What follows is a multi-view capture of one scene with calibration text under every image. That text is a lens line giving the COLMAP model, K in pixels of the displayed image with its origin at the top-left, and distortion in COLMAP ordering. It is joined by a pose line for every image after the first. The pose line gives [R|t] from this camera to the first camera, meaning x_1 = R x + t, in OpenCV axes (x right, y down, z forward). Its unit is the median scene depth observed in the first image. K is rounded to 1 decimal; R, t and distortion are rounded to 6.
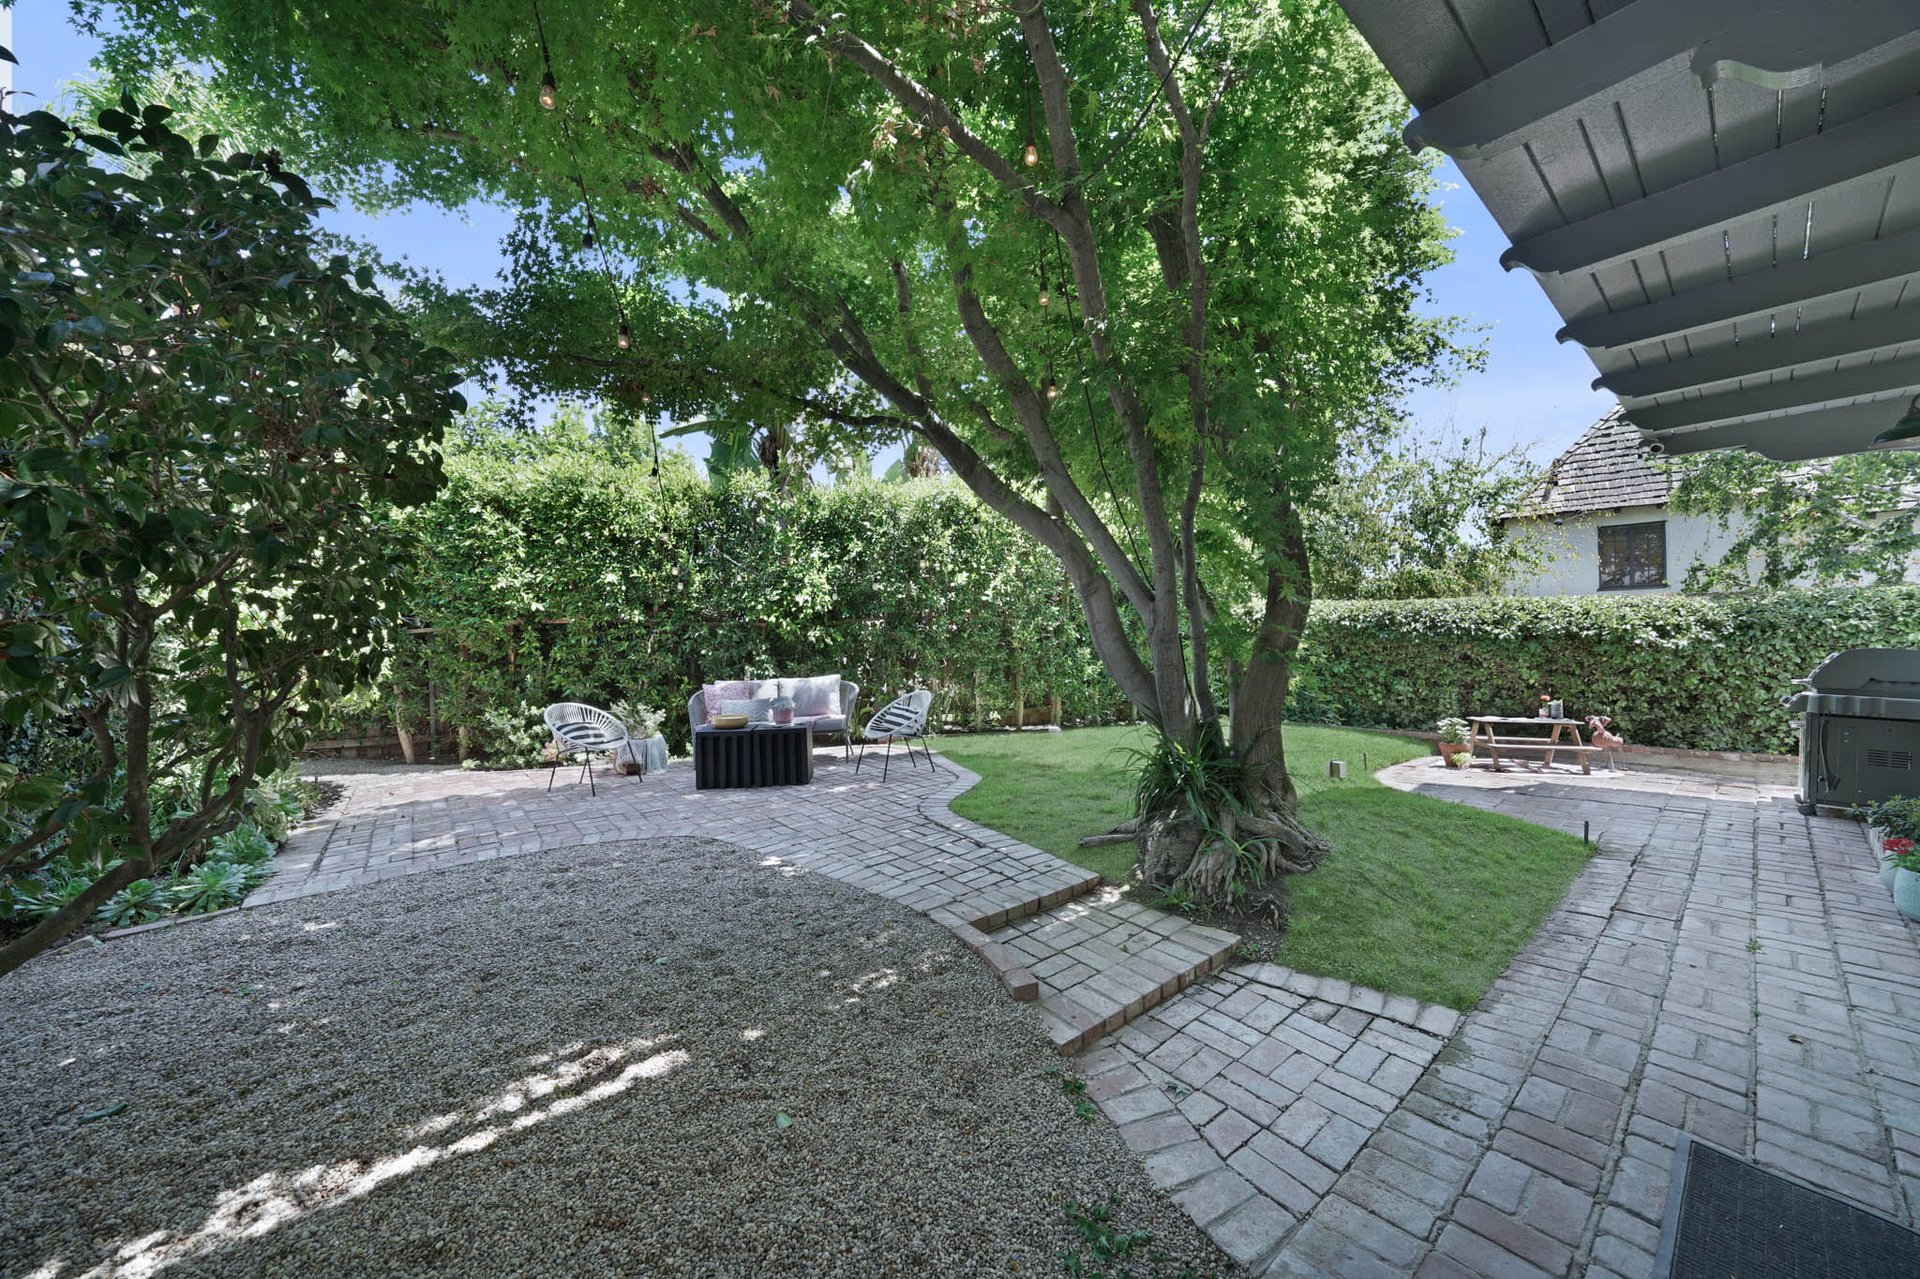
lens RADIAL K [[675.3, 0, 943.4], [0, 675.3, 644.7], [0, 0, 1]] dist [-0.015305, 0.001747]
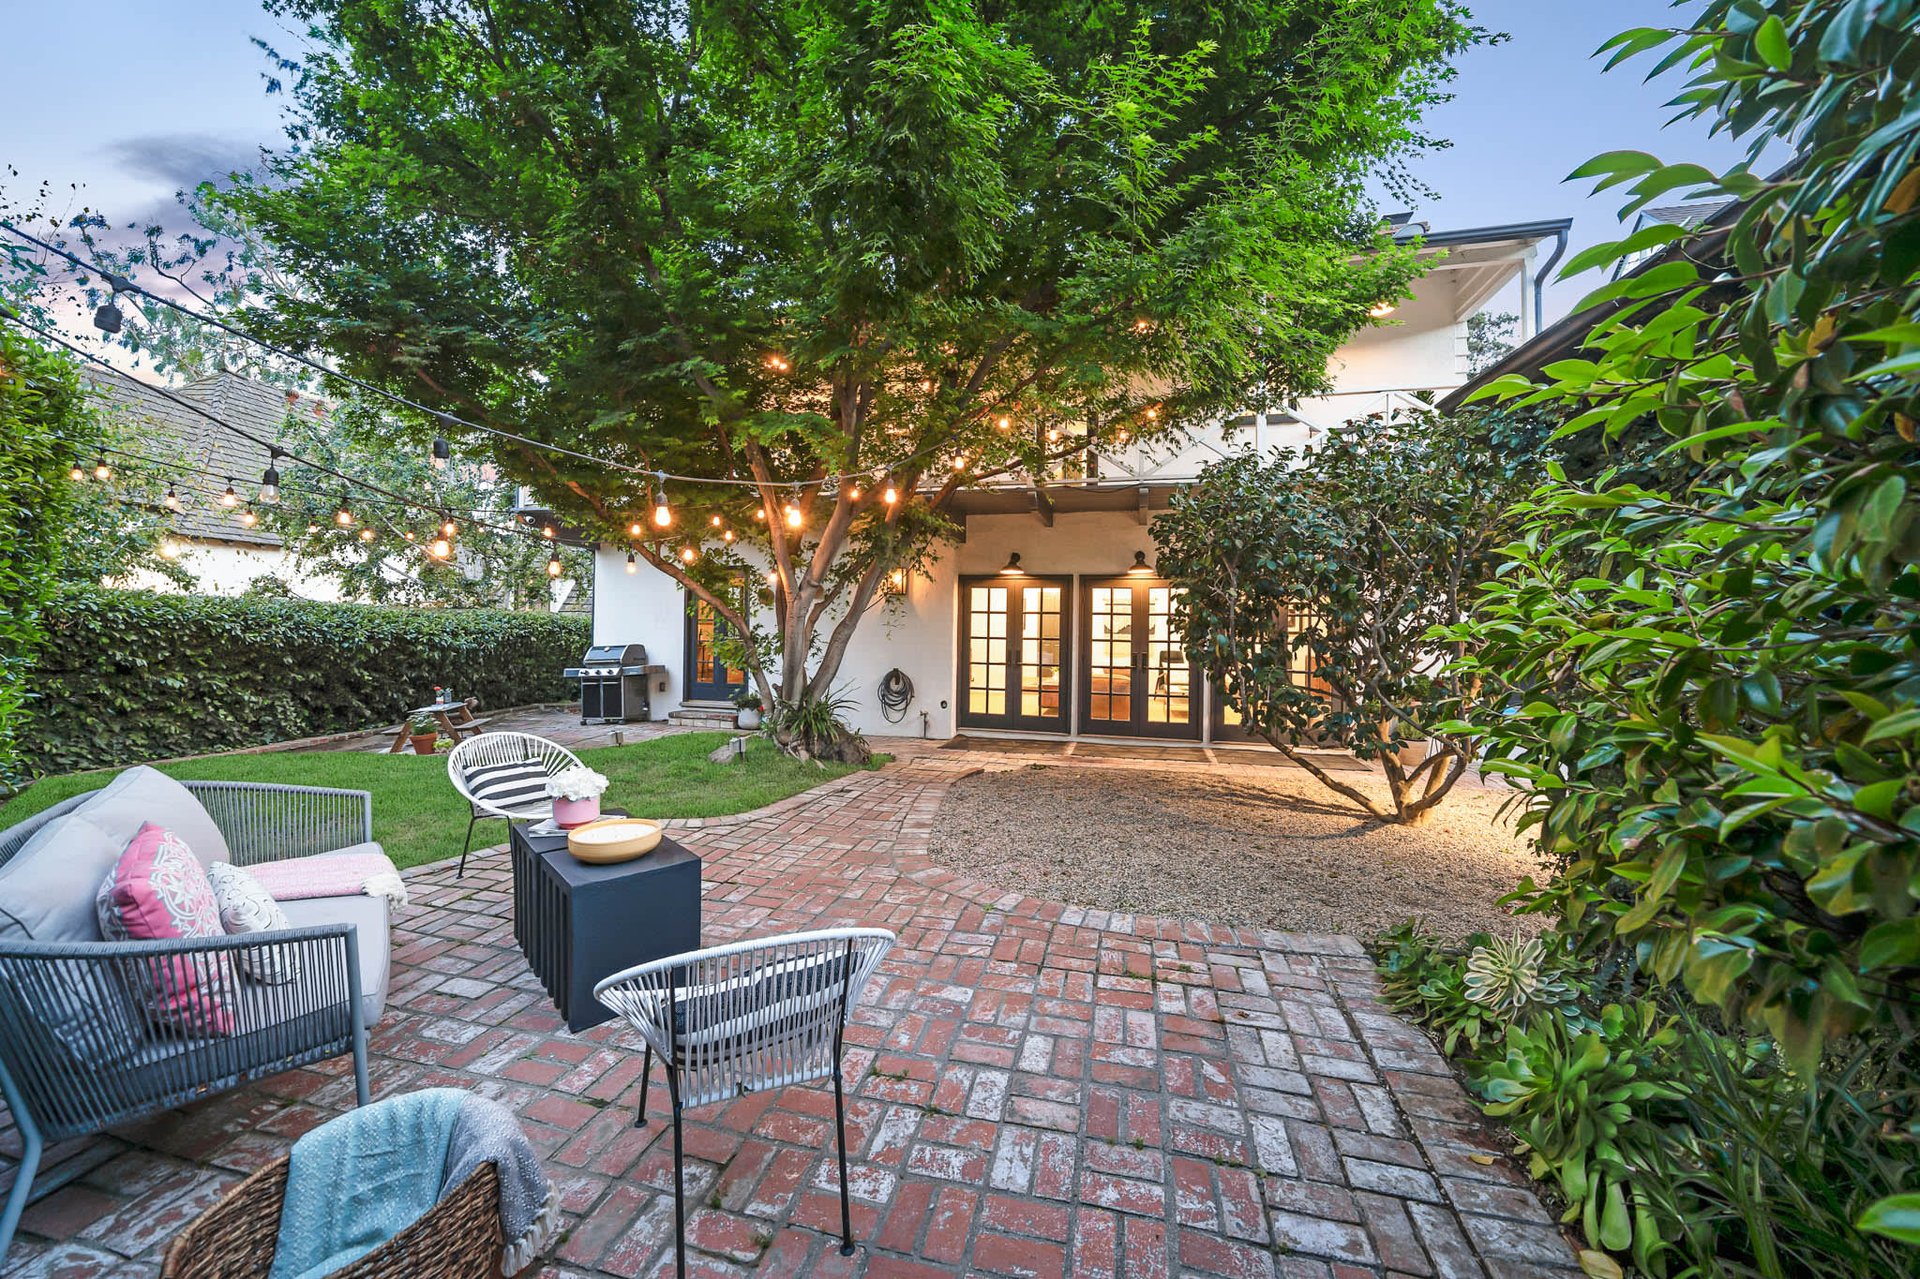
lens RADIAL K [[640.9, 0, 965.4], [0, 640.9, 631.4], [0, 0, 1]] dist [-0.019277, 0.000223]
pose [[-0.611884, 0.005644, 0.790927, -1.155408], [0.003742, 0.999984, -0.004241, -0.029165], [-0.790938, 0.000365, -0.611896, 1.591106]]
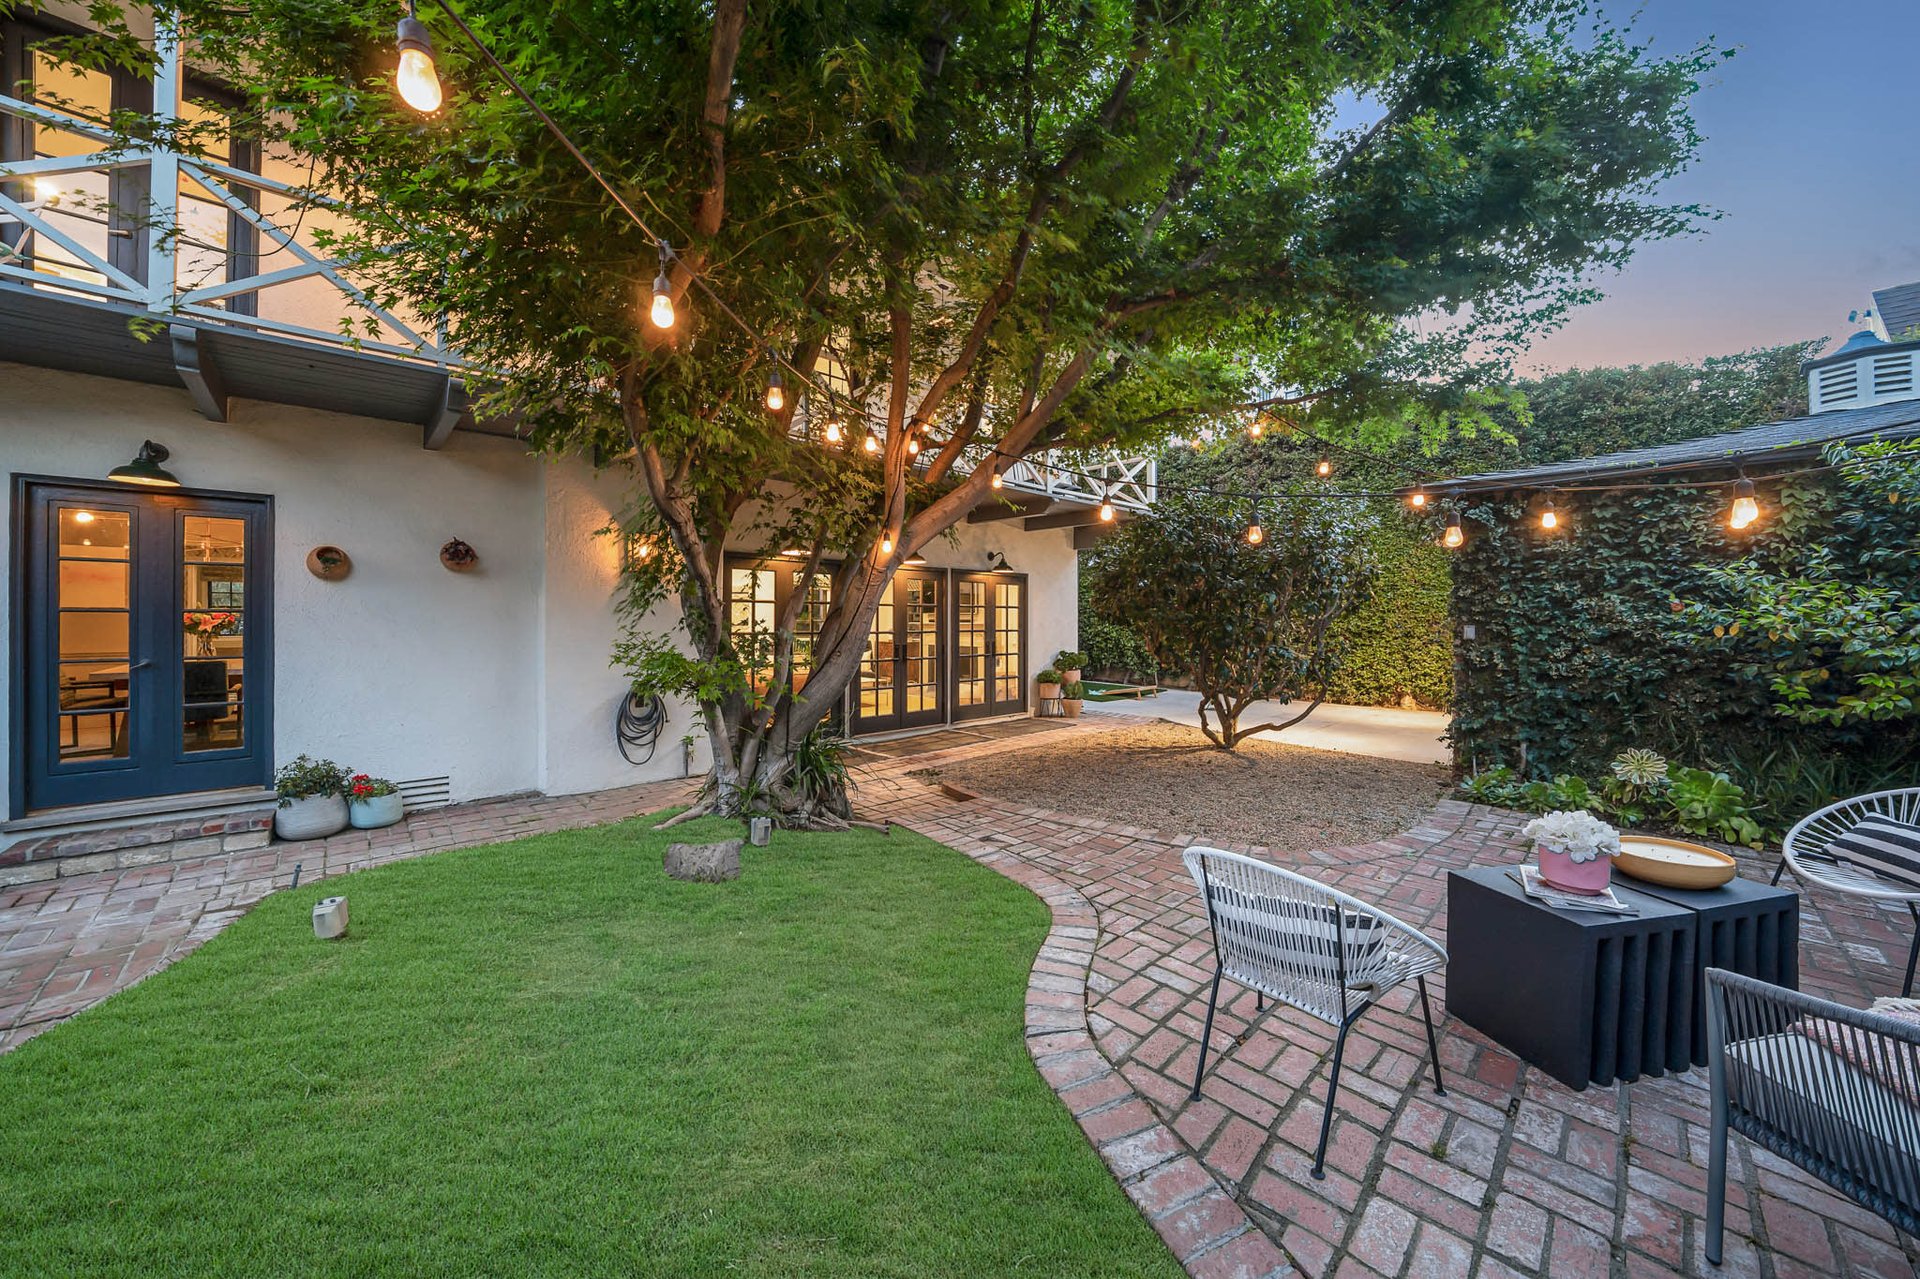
lens RADIAL K [[675.3, 0, 943.4], [0, 675.3, 644.7], [0, 0, 1]] dist [-0.015305, 0.001747]
pose [[-0.997101, 0.021625, -0.072947, 0.179731], [0.018531, 0.998911, 0.042819, -0.048609], [0.073794, 0.041343, -0.996416, 1.985245]]
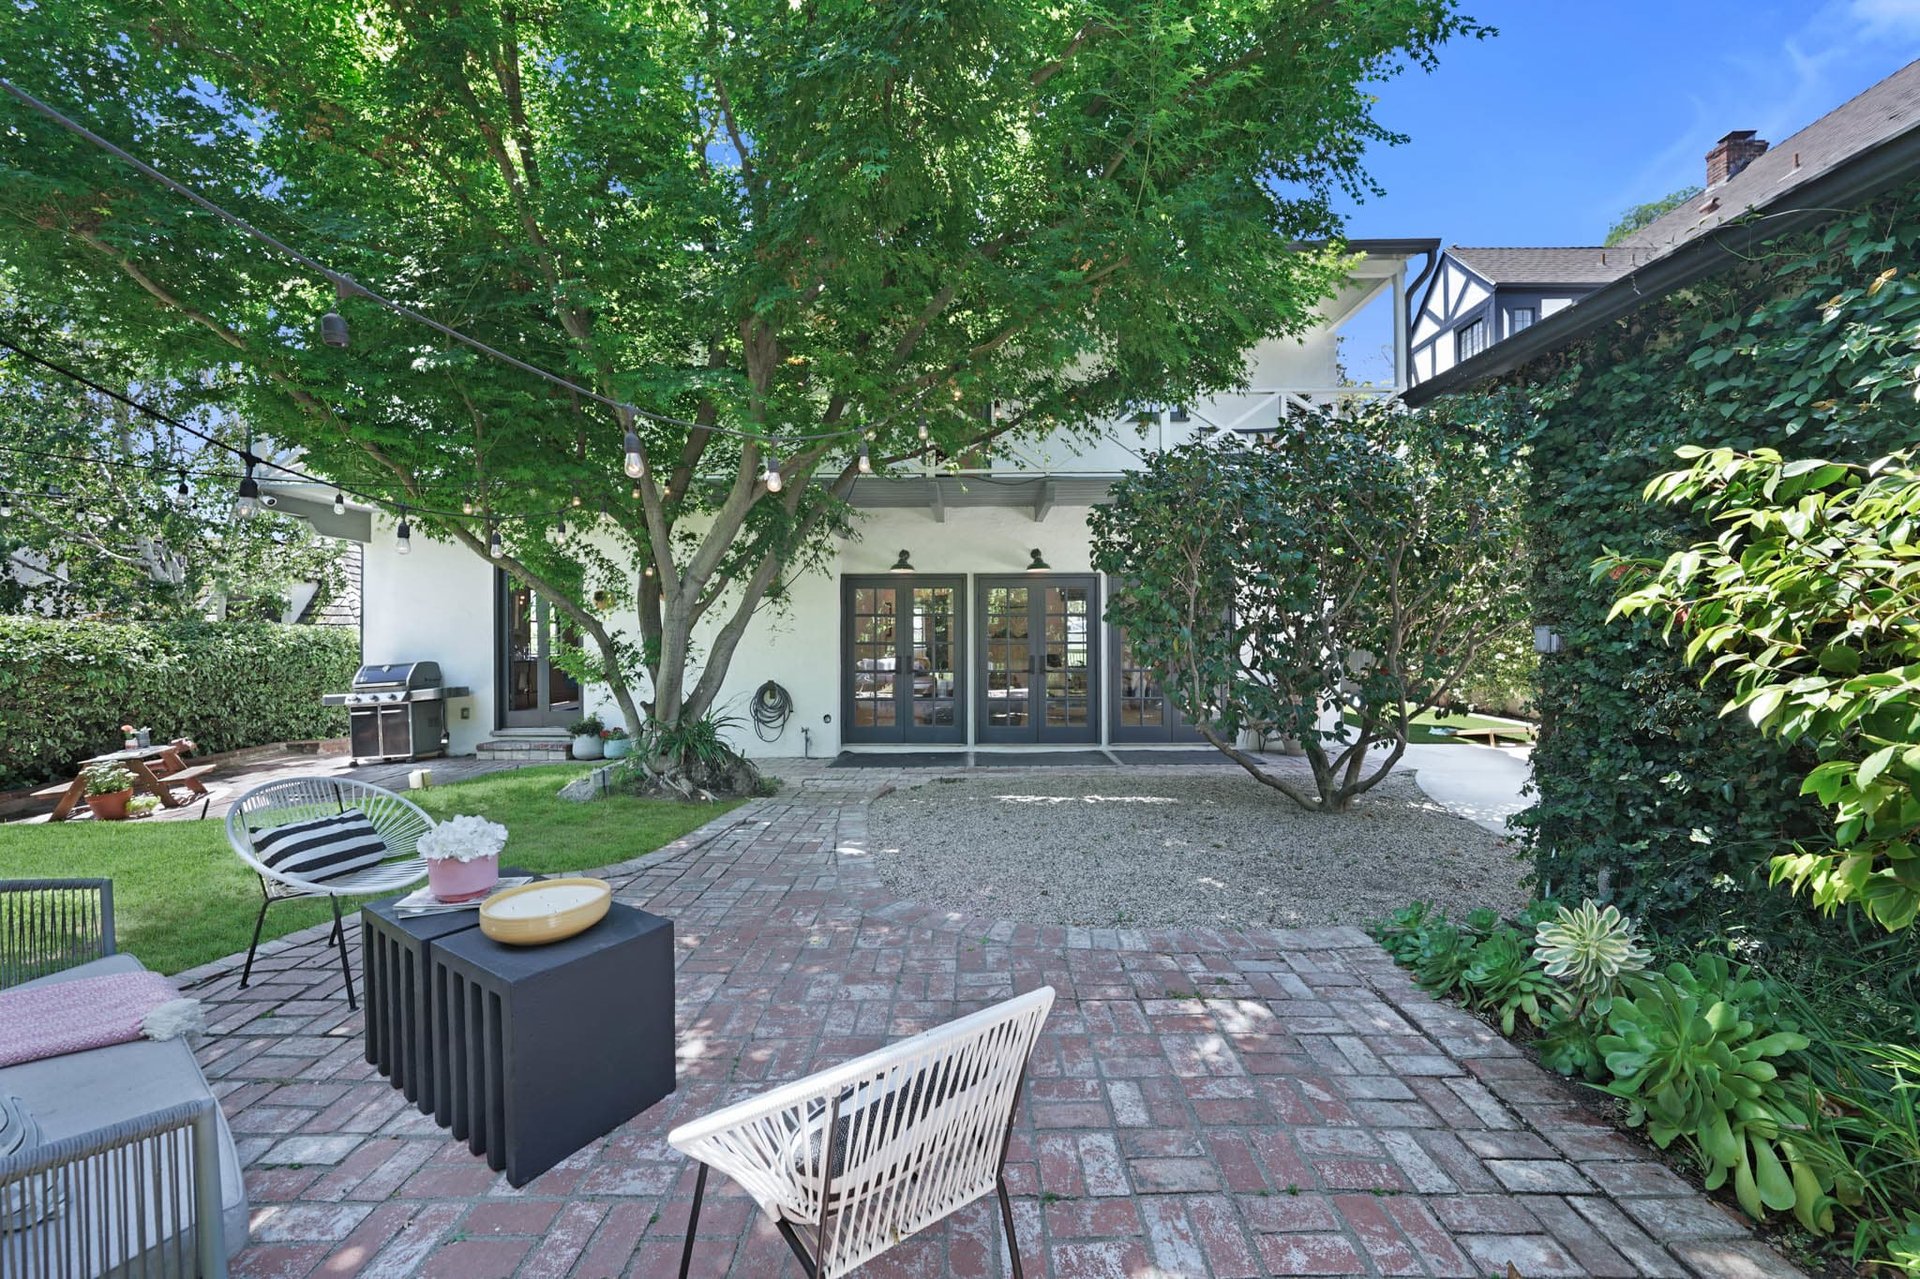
lens RADIAL K [[675.3, 0, 943.4], [0, 675.3, 644.7], [0, 0, 1]] dist [-0.015305, 0.001747]
pose [[-0.773518, 0.017518, 0.633533, -0.978540], [0.024668, 0.999693, 0.002475, -0.013332], [-0.633295, 0.017542, -0.773712, 1.671565]]
